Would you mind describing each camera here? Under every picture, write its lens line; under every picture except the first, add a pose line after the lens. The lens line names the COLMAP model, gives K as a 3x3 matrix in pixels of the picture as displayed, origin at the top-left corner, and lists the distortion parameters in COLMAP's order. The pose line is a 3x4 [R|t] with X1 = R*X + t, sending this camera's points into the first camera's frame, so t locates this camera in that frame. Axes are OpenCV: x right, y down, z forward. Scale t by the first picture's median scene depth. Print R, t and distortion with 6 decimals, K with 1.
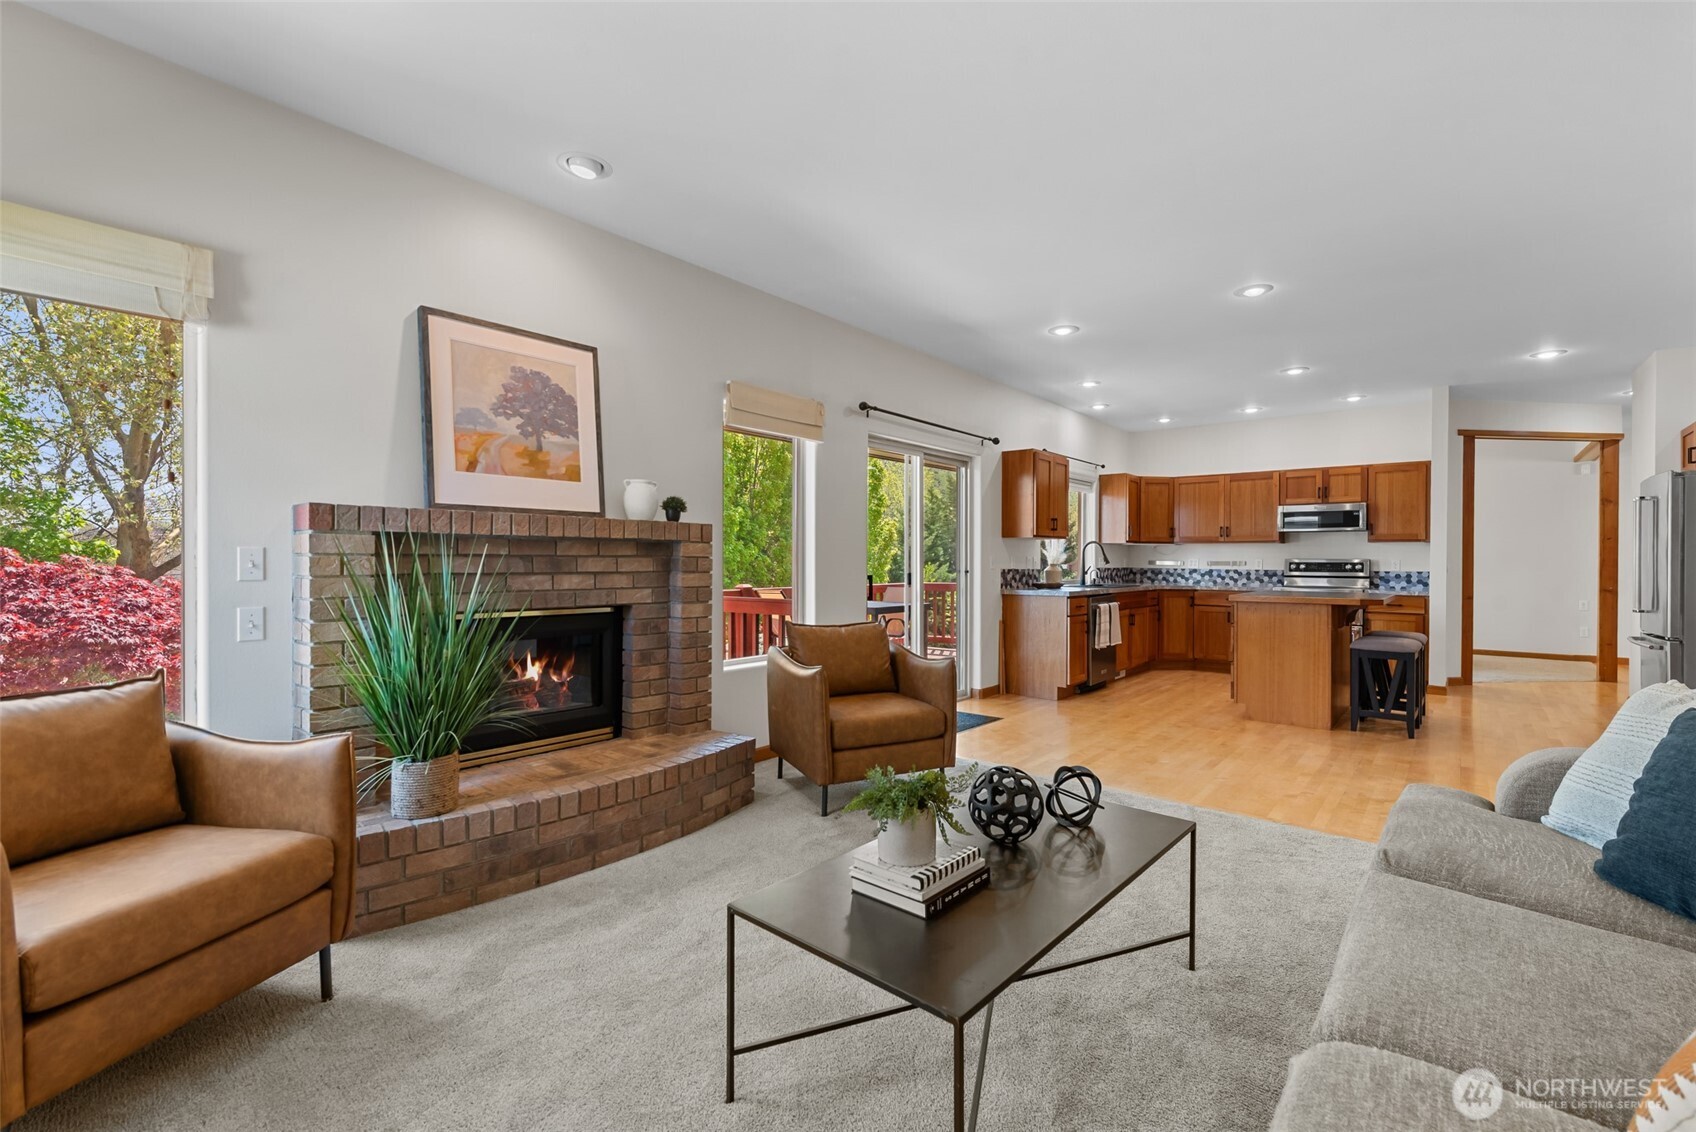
lens RADIAL K [[738.7, 0, 869.8], [0, 738.7, 560.4], [0, 0, 1]] dist [0.001919, -0.000303]
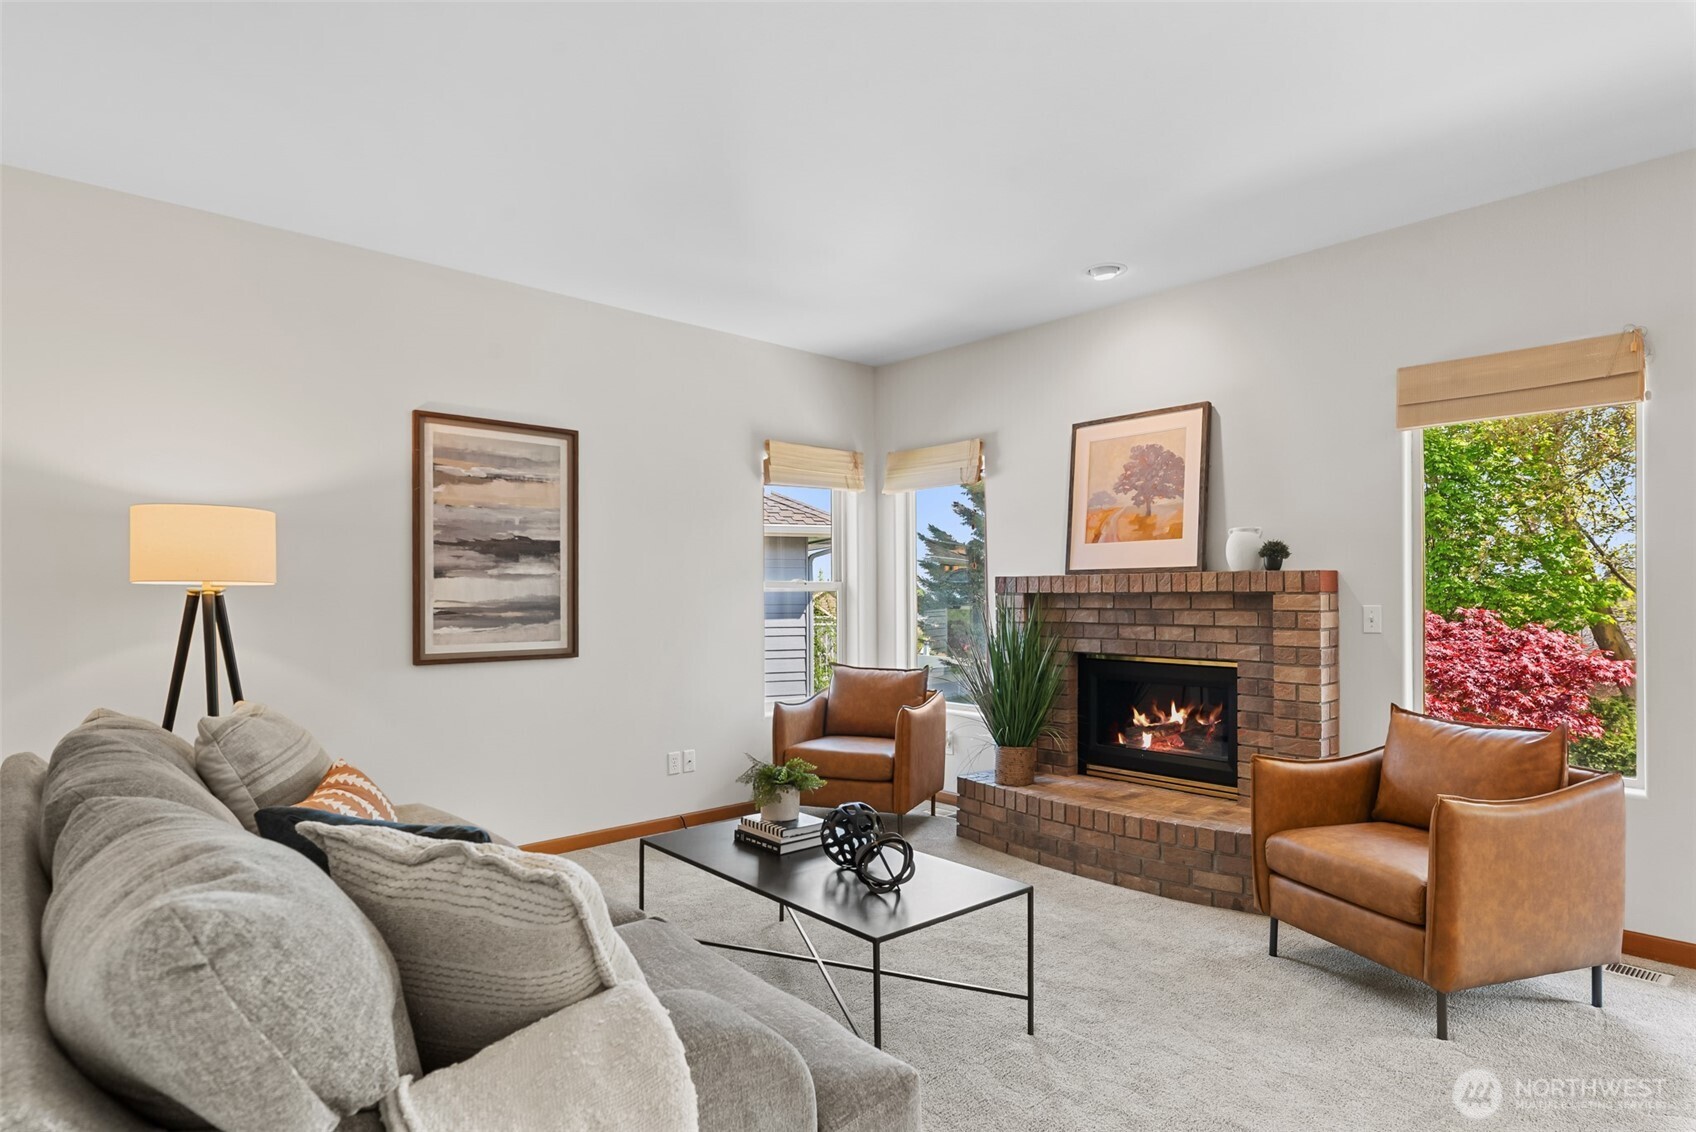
lens RADIAL K [[902.4, 0, 849.5], [0, 902.4, 595.8], [0, 0, 1]] dist [-0.002806, -0.000213]
pose [[-0.150068, -0.005480, -0.988661, 0.436873], [0.000478, 0.999984, -0.005615, -0.008399], [0.988676, -0.001315, -0.150063, 0.337523]]
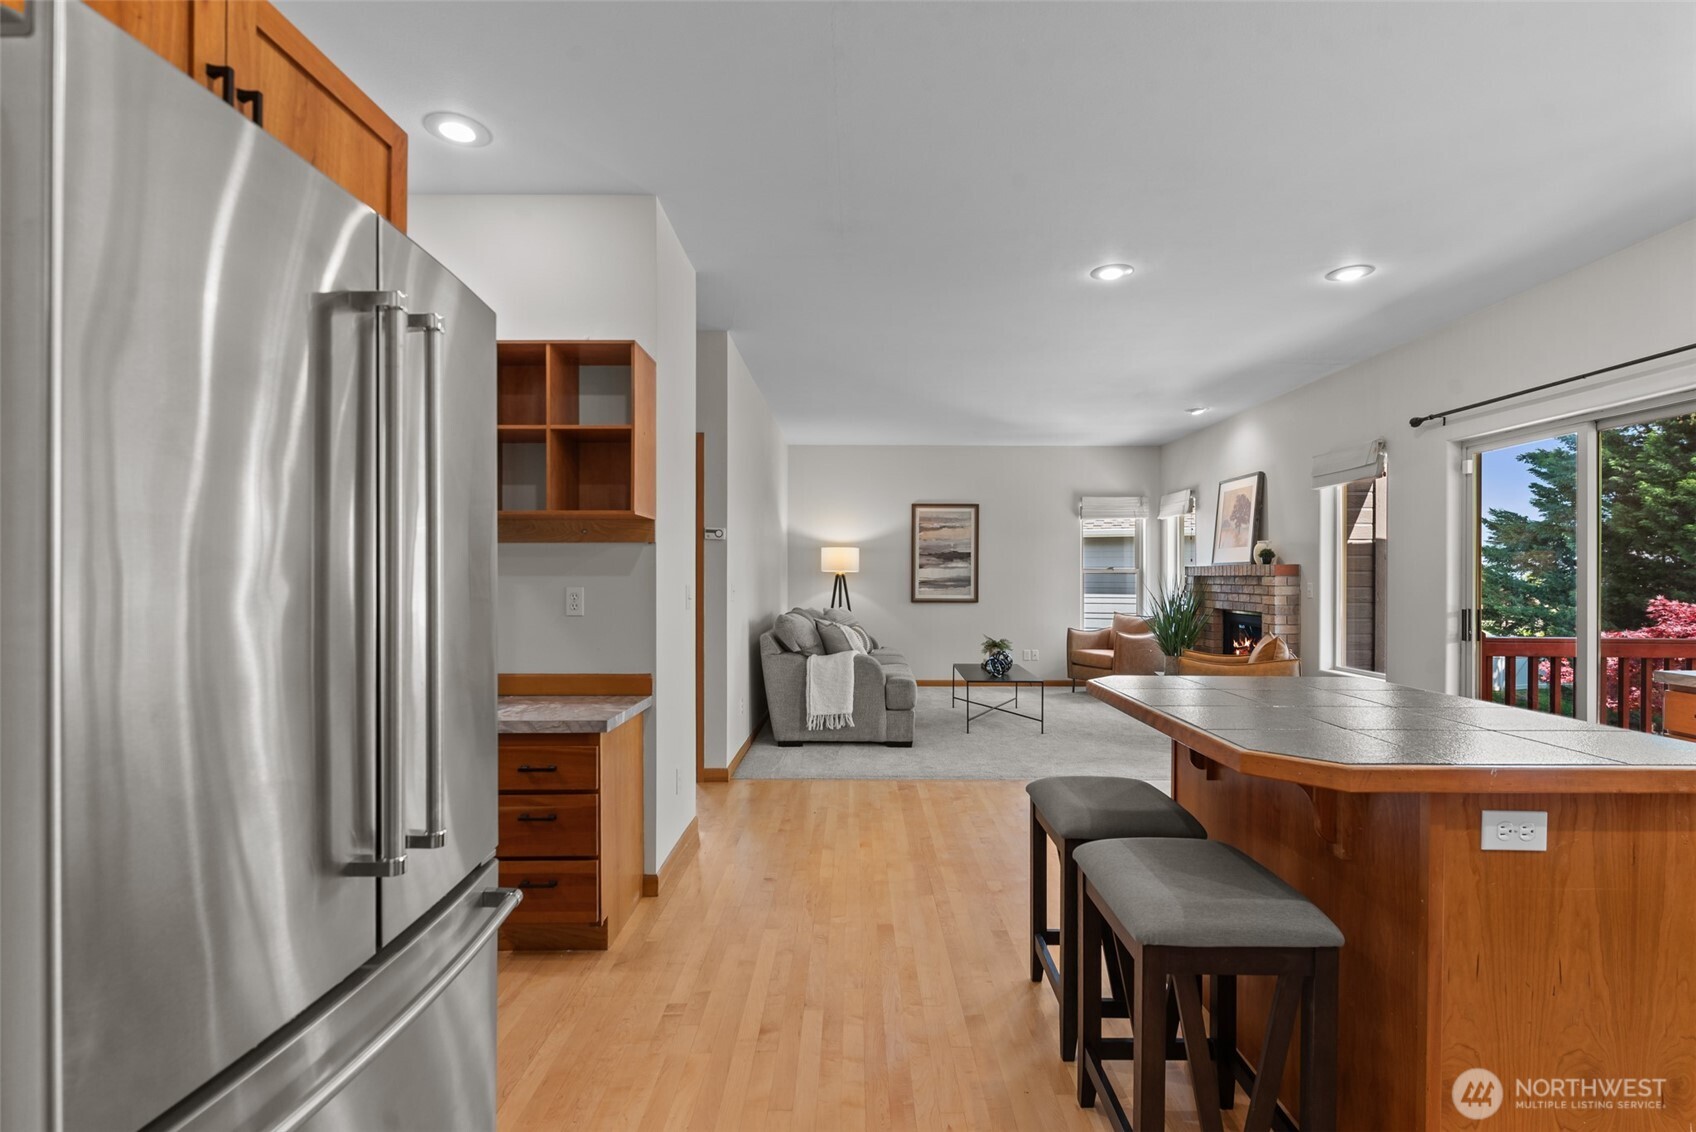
lens RADIAL K [[786.0, 0, 855.2], [0, 786.0, 582.8], [0, 0, 1]] dist [-0.001689, -0.000649]
pose [[-0.779381, -0.002692, -0.626544, 0.781719], [-0.008148, 0.999950, 0.005840, -0.006841], [0.626497, 0.009657, -0.779364, 0.908406]]
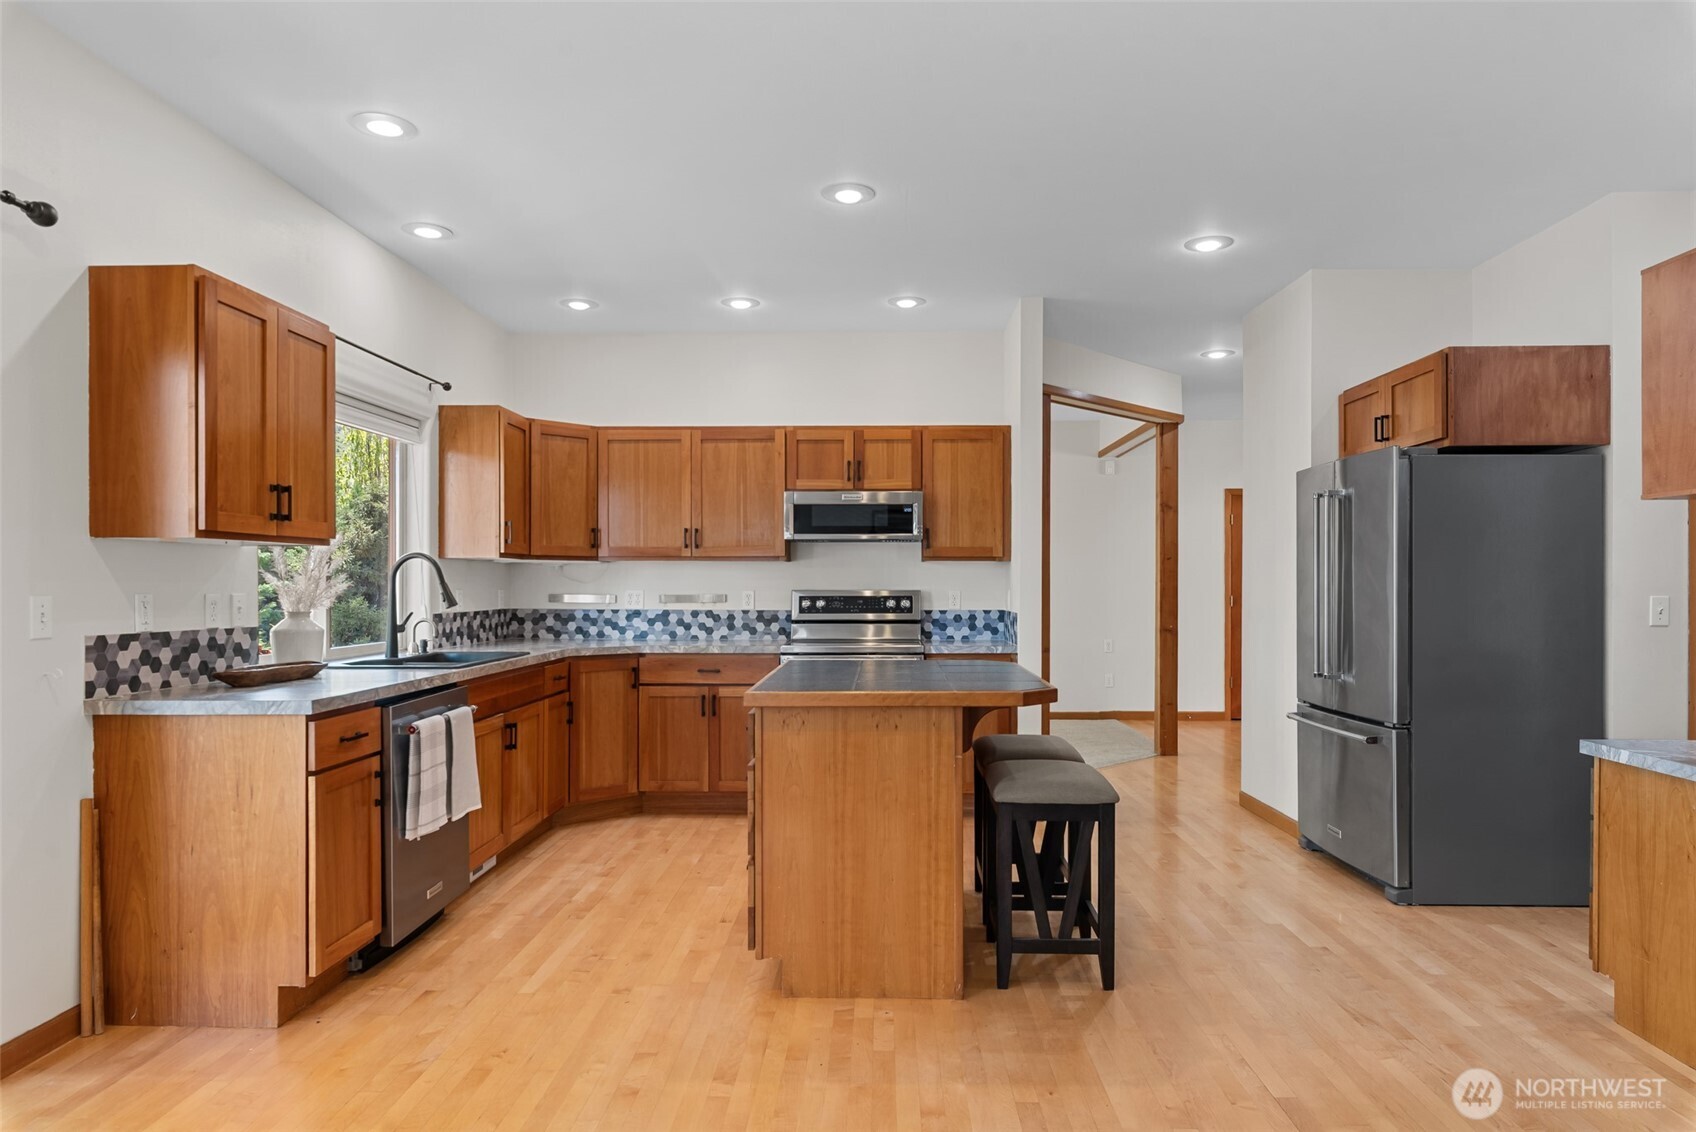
lens RADIAL K [[1012.3, 0, 867.6], [0, 1012.3, 585.1], [0, 0, 1]] dist [0.000344, -0.000224]
pose [[0.788878, -0.006686, 0.614513, 0.159319], [0.005239, 0.999978, 0.004154, -0.009489], [-0.614528, -0.000058, 0.788895, 0.411813]]
